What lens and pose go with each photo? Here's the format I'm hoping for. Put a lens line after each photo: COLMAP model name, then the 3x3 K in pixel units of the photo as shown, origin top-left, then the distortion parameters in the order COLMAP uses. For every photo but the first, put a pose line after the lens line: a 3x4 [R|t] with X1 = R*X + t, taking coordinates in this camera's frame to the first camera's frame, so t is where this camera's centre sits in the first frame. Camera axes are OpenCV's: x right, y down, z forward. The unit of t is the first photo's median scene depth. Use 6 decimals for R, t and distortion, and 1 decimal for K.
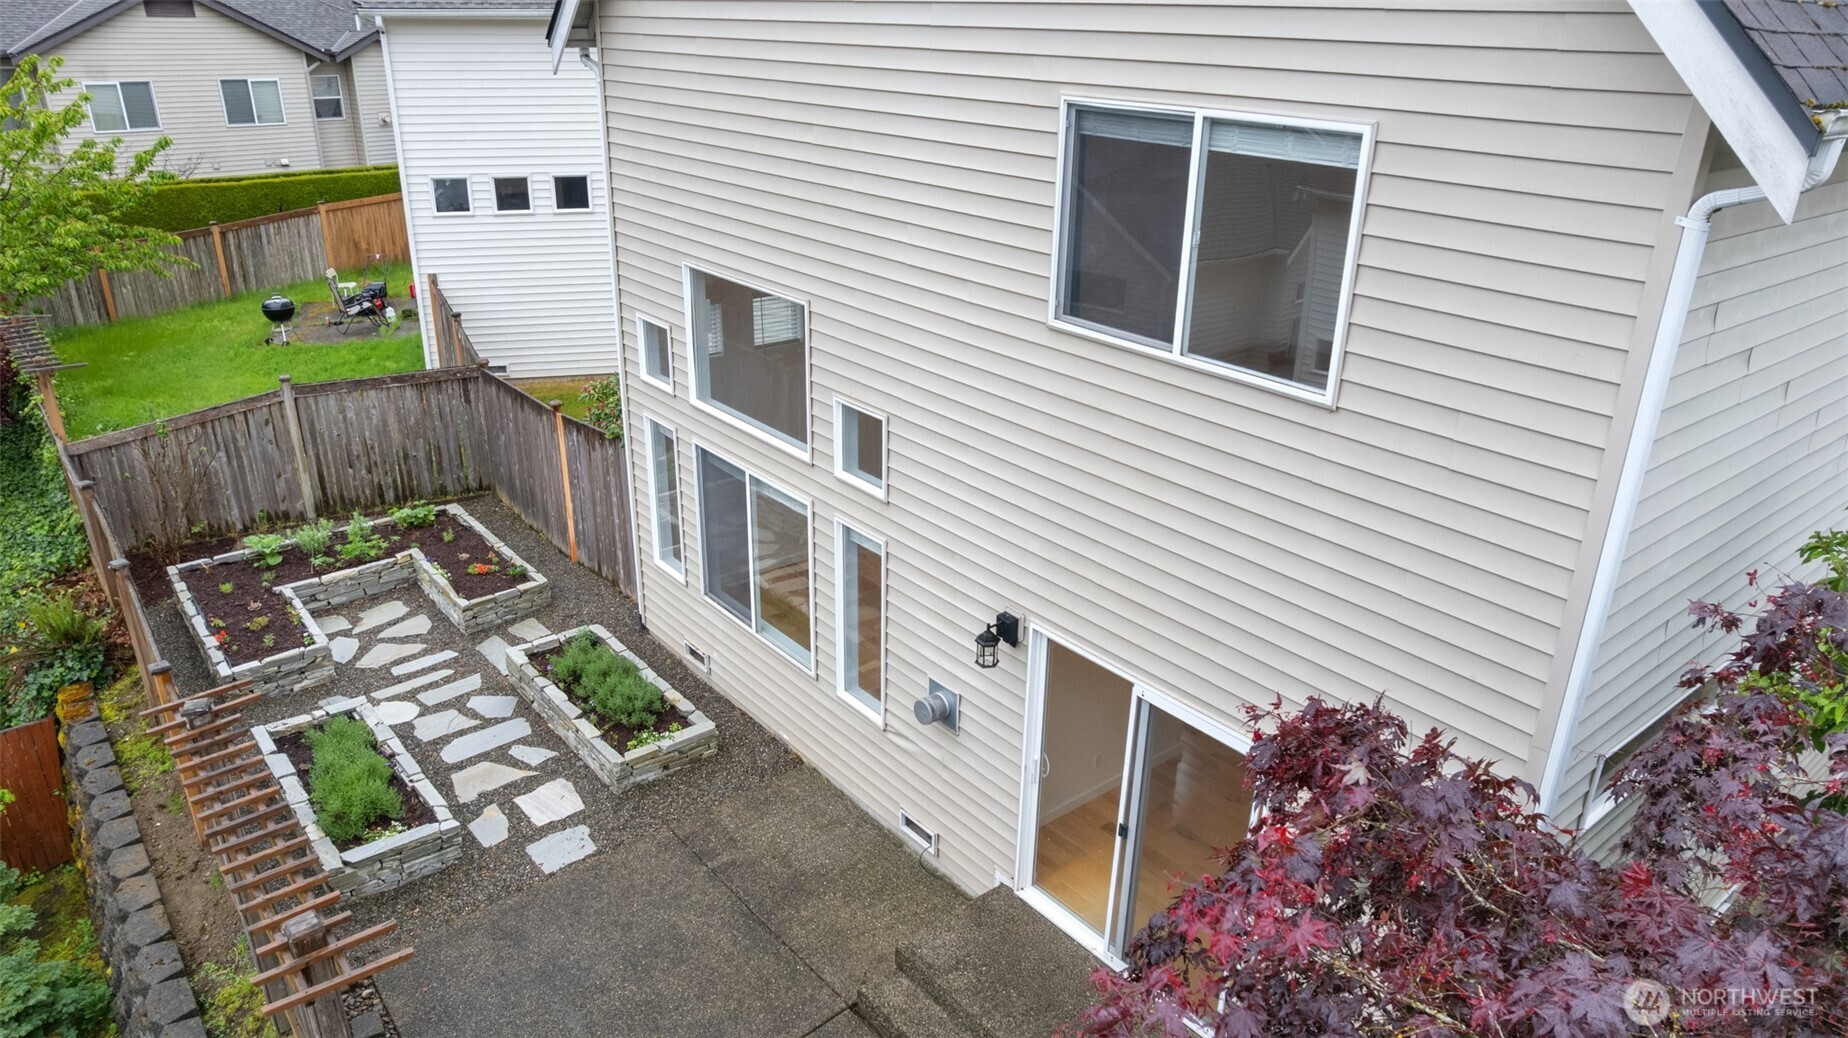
lens RADIAL K [[1217.5, 0, 923.4], [0, 1217.5, 524.9], [0, 0, 1]] dist [-0.074952, 0.073480]
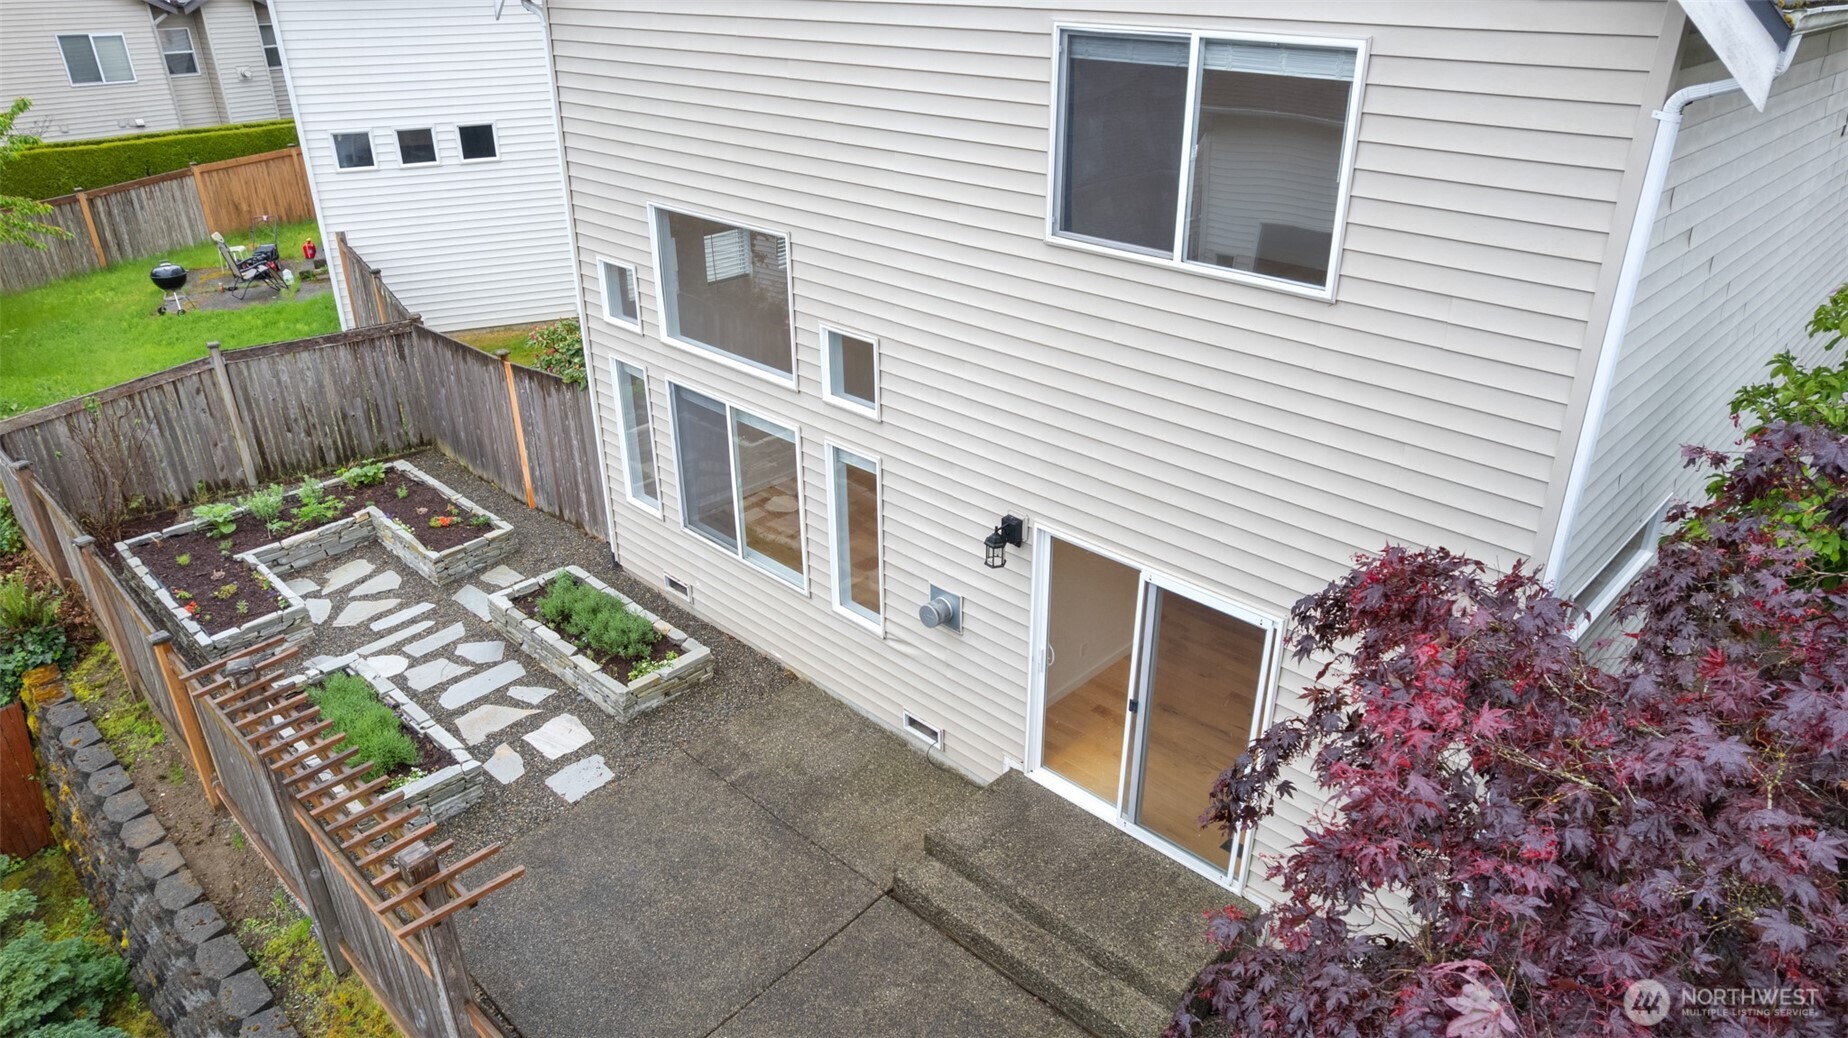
lens RADIAL K [[1186.5, 0, 926.1], [0, 1186.5, 525.0], [0, 0, 1]] dist [-0.078776, 0.078414]
pose [[0.992579, -0.074428, 0.096161, -0.076690], [0.068594, 0.995677, 0.062620, 0.007322], [-0.100406, -0.055559, 0.993394, -0.022042]]
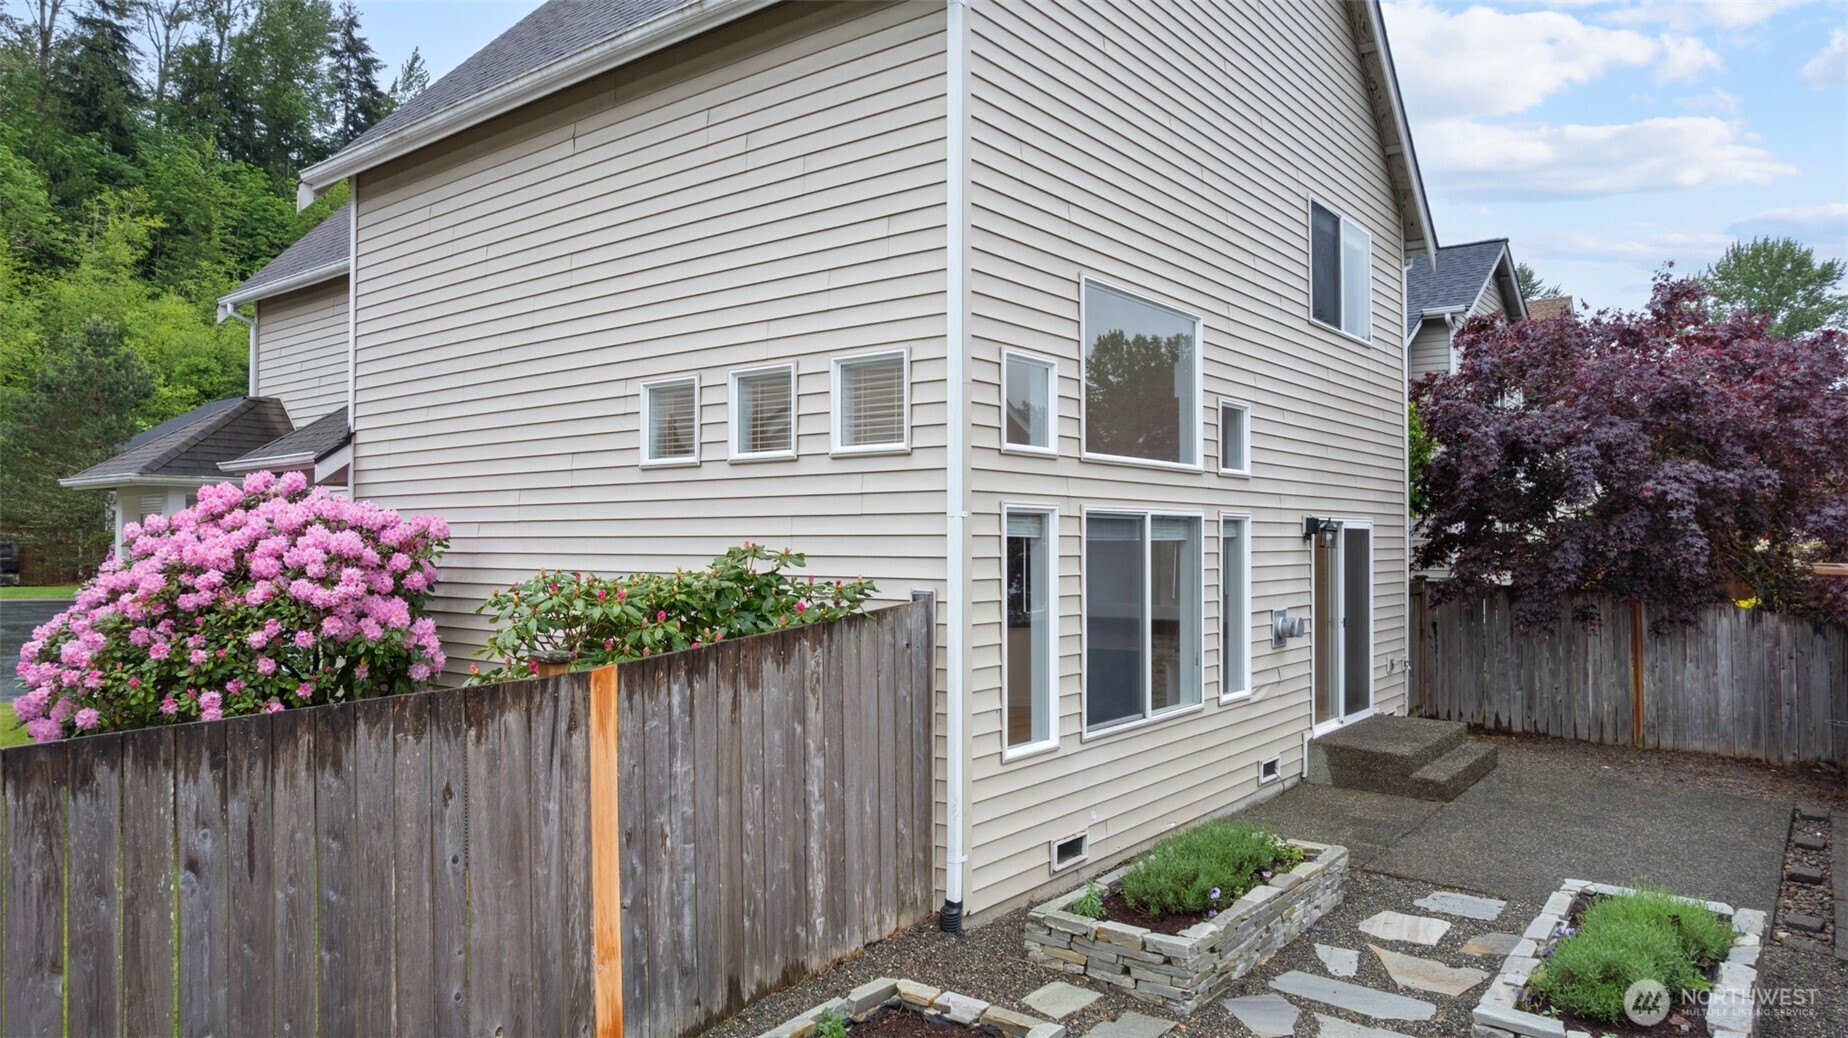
lens RADIAL K [[1186.5, 0, 926.1], [0, 1186.5, 525.0], [0, 0, 1]] dist [-0.078776, 0.078414]
pose [[-0.228665, -0.003541, 0.973499, -0.893847], [0.378678, 0.920915, 0.092297, -0.167005], [-0.896836, 0.389748, -0.209240, 1.254548]]
